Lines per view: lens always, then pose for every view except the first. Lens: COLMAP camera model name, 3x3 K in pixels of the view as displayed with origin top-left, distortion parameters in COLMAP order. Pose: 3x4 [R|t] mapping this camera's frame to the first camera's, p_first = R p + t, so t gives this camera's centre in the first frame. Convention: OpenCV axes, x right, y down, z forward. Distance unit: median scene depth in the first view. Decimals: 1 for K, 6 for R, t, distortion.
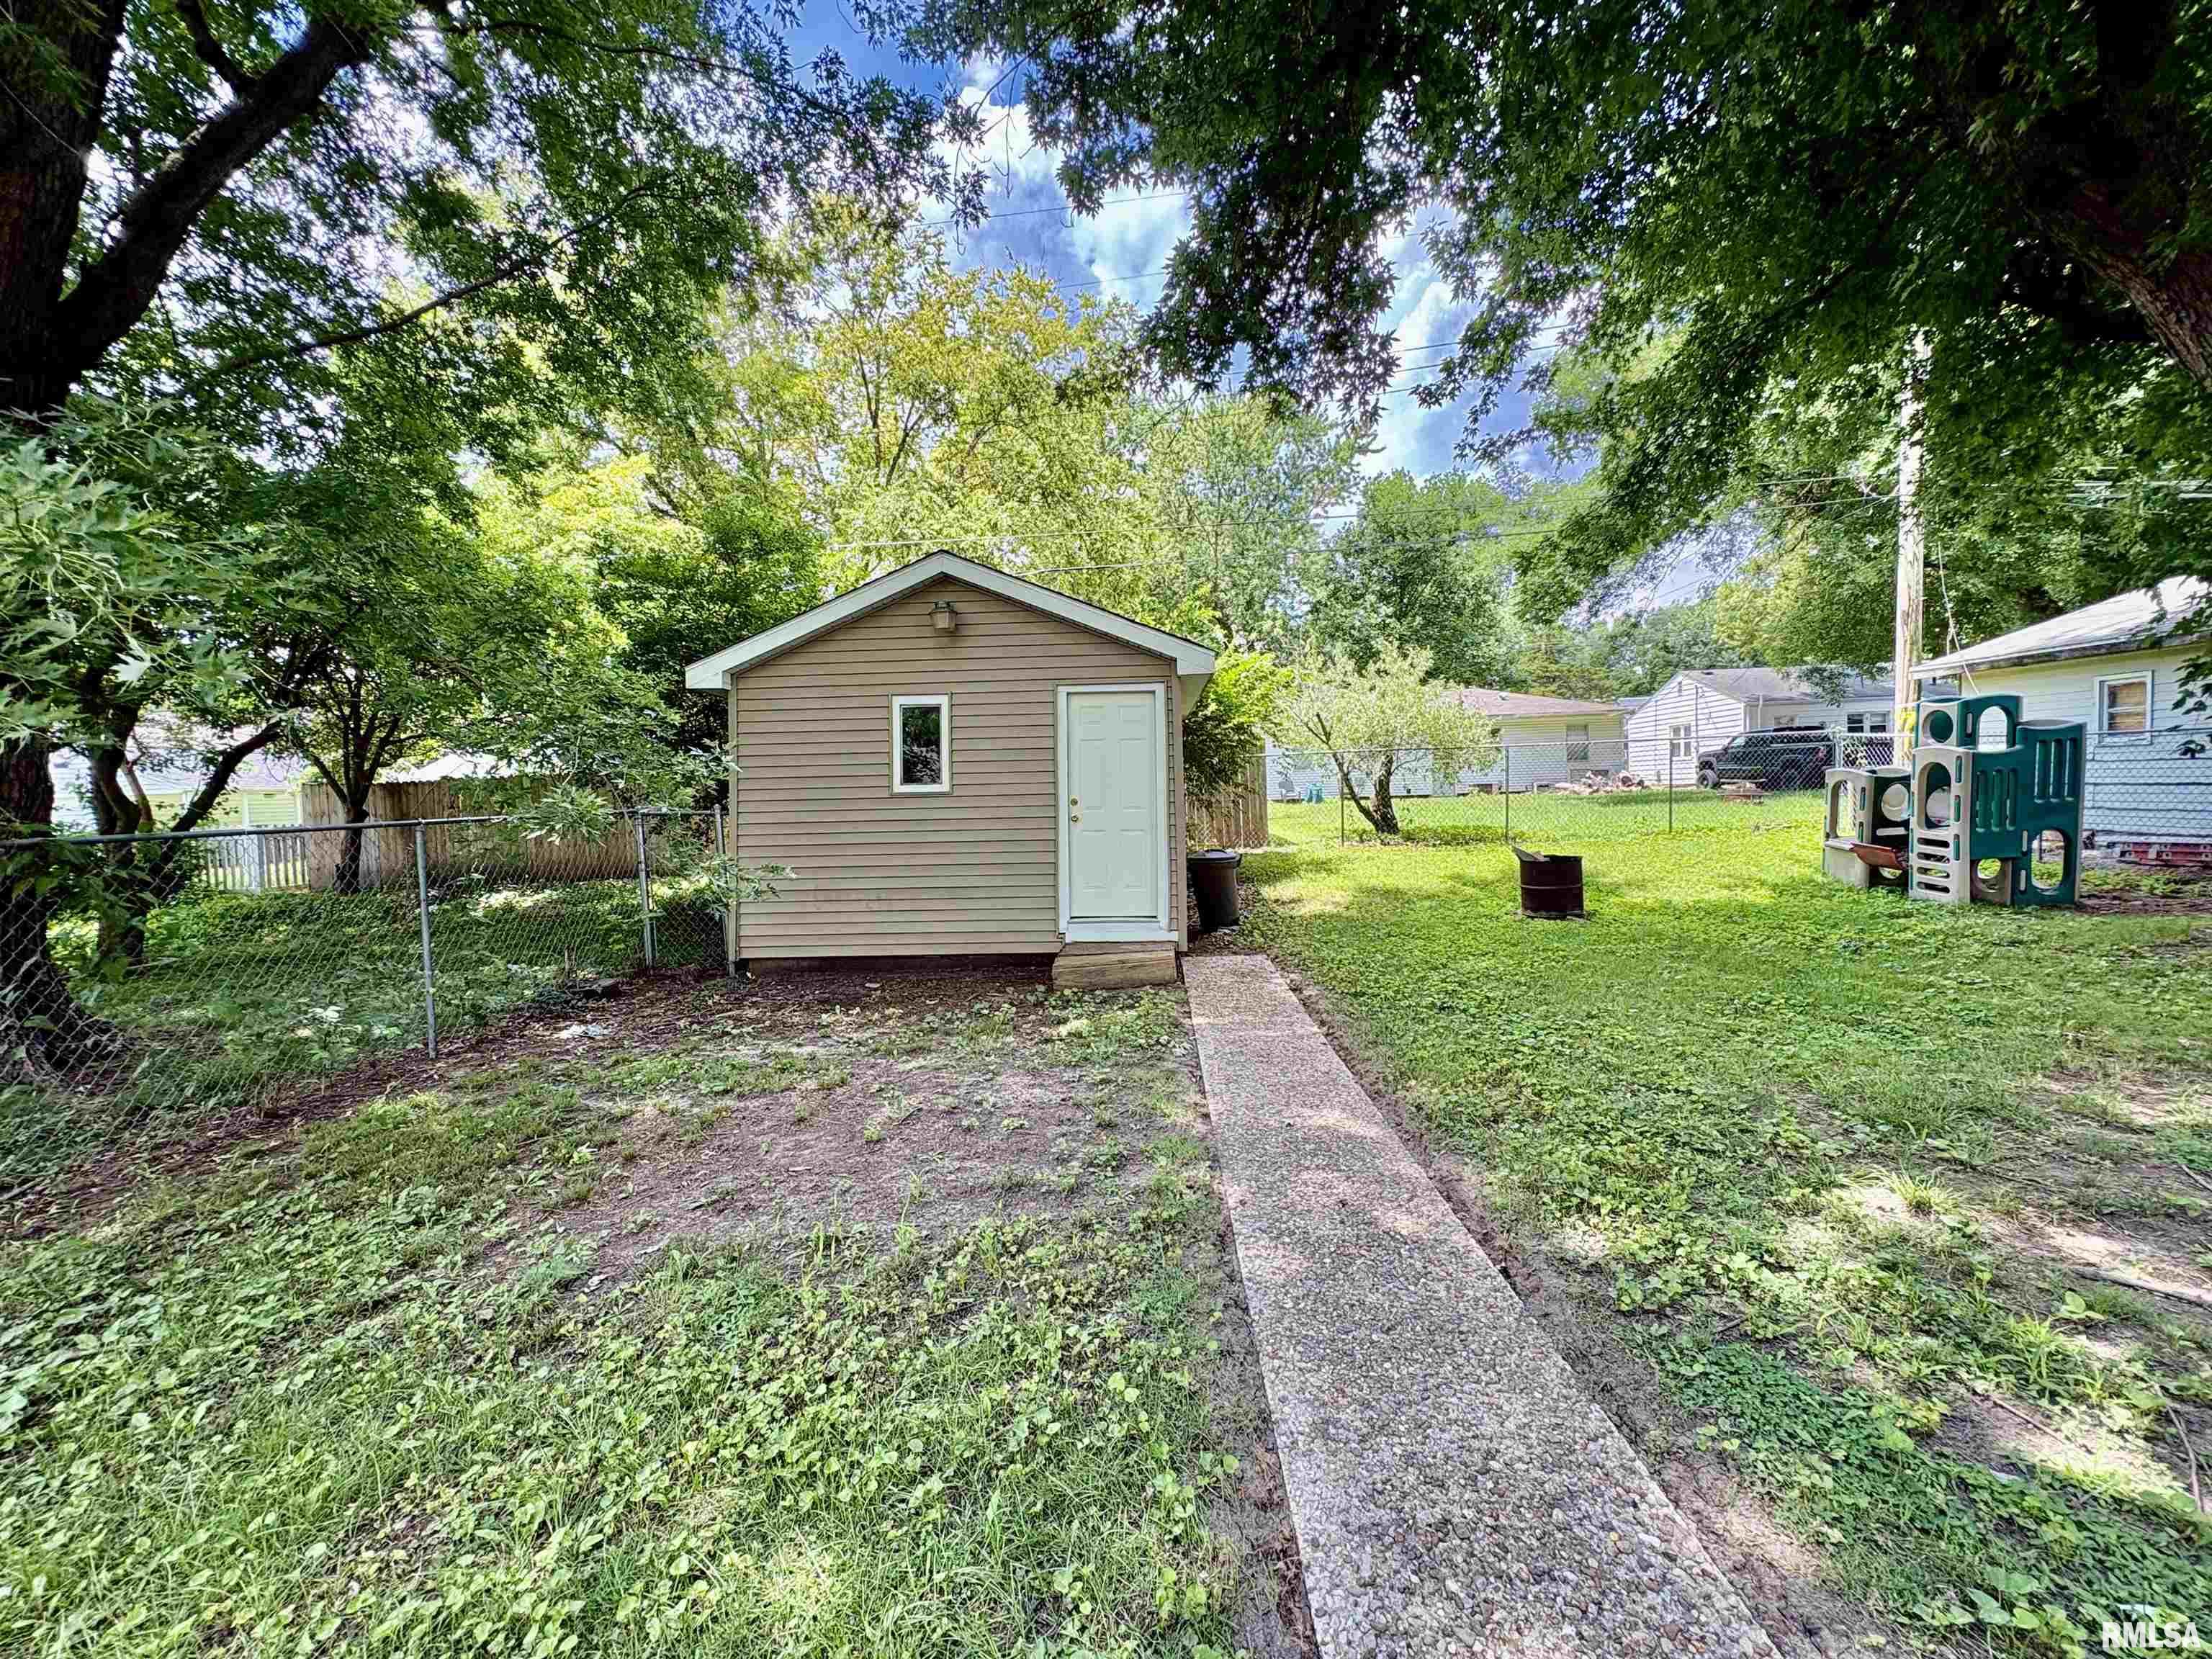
lens RADIAL K [[880.0, 0, 1105.6], [0, 880.0, 840.7], [0, 0, 1]] dist [-0.001706, 0.001021]
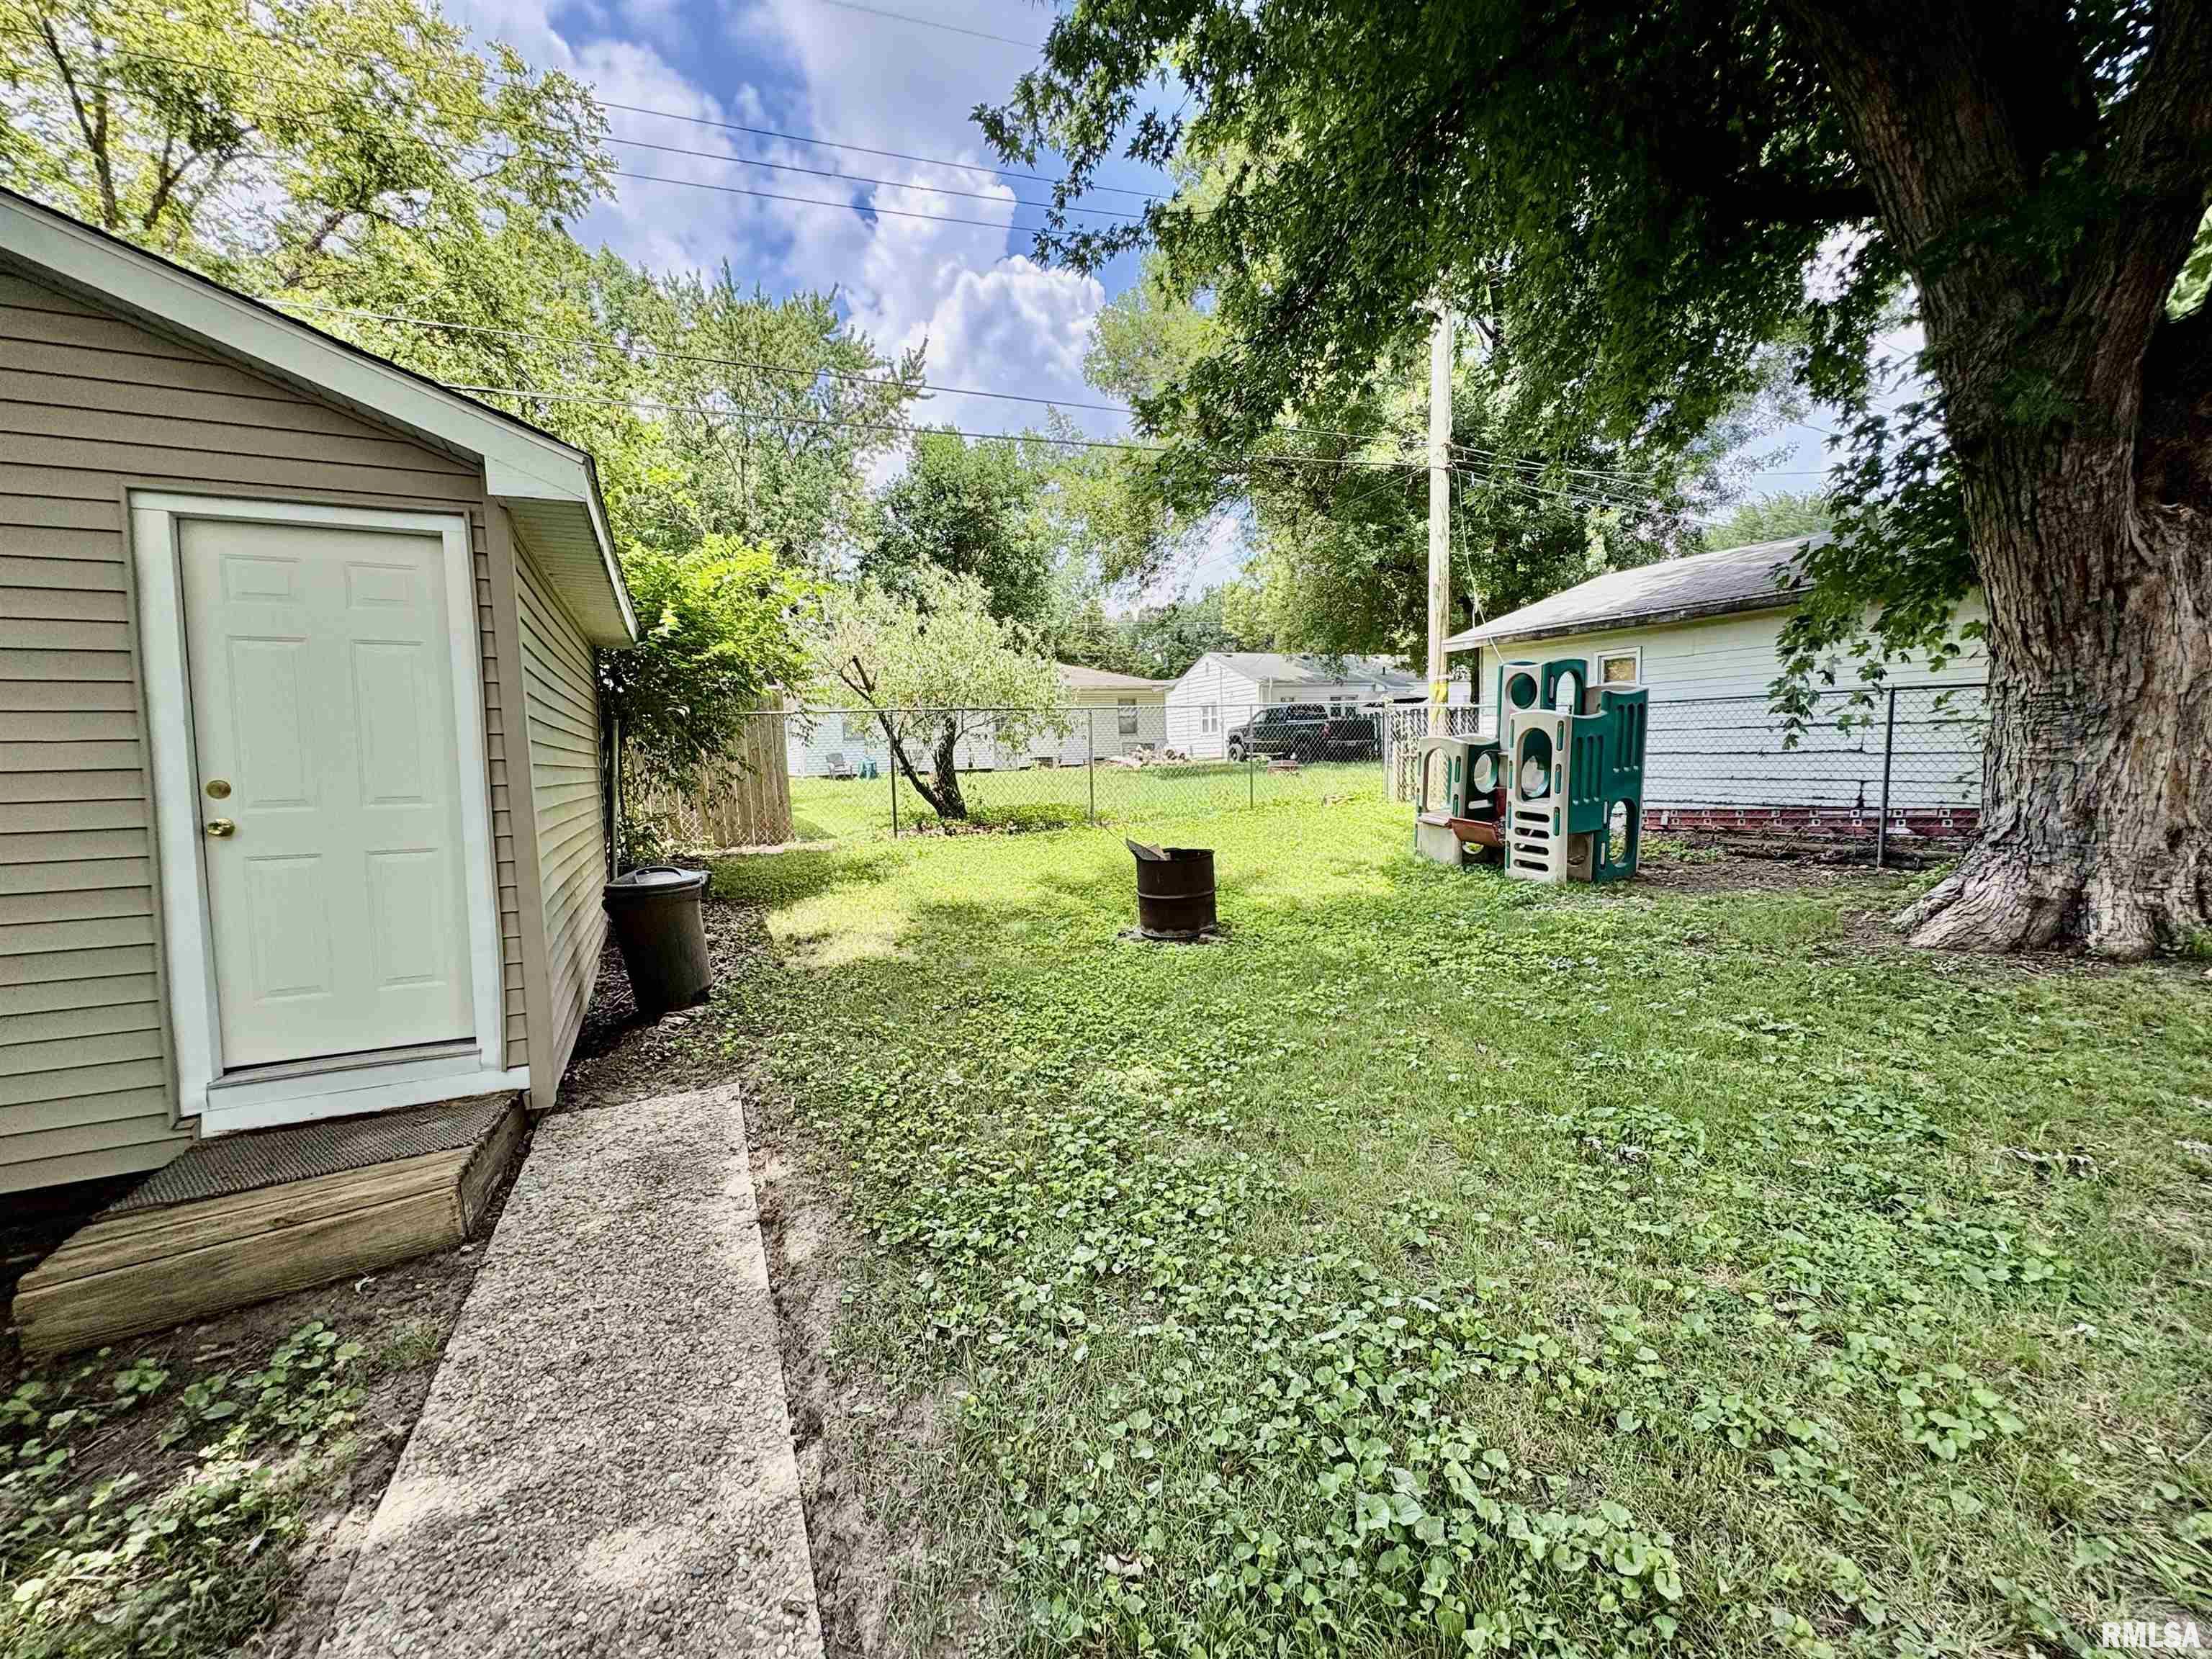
lens RADIAL K [[880.0, 0, 1094.1], [0, 880.0, 826.0], [0, 0, 1]] dist [-0.001706, 0.001021]
pose [[0.889516, -0.036001, 0.455484, 0.111555], [0.030792, 0.999348, 0.018853, -0.017717], [-0.455866, -0.002745, 0.890044, 0.362816]]
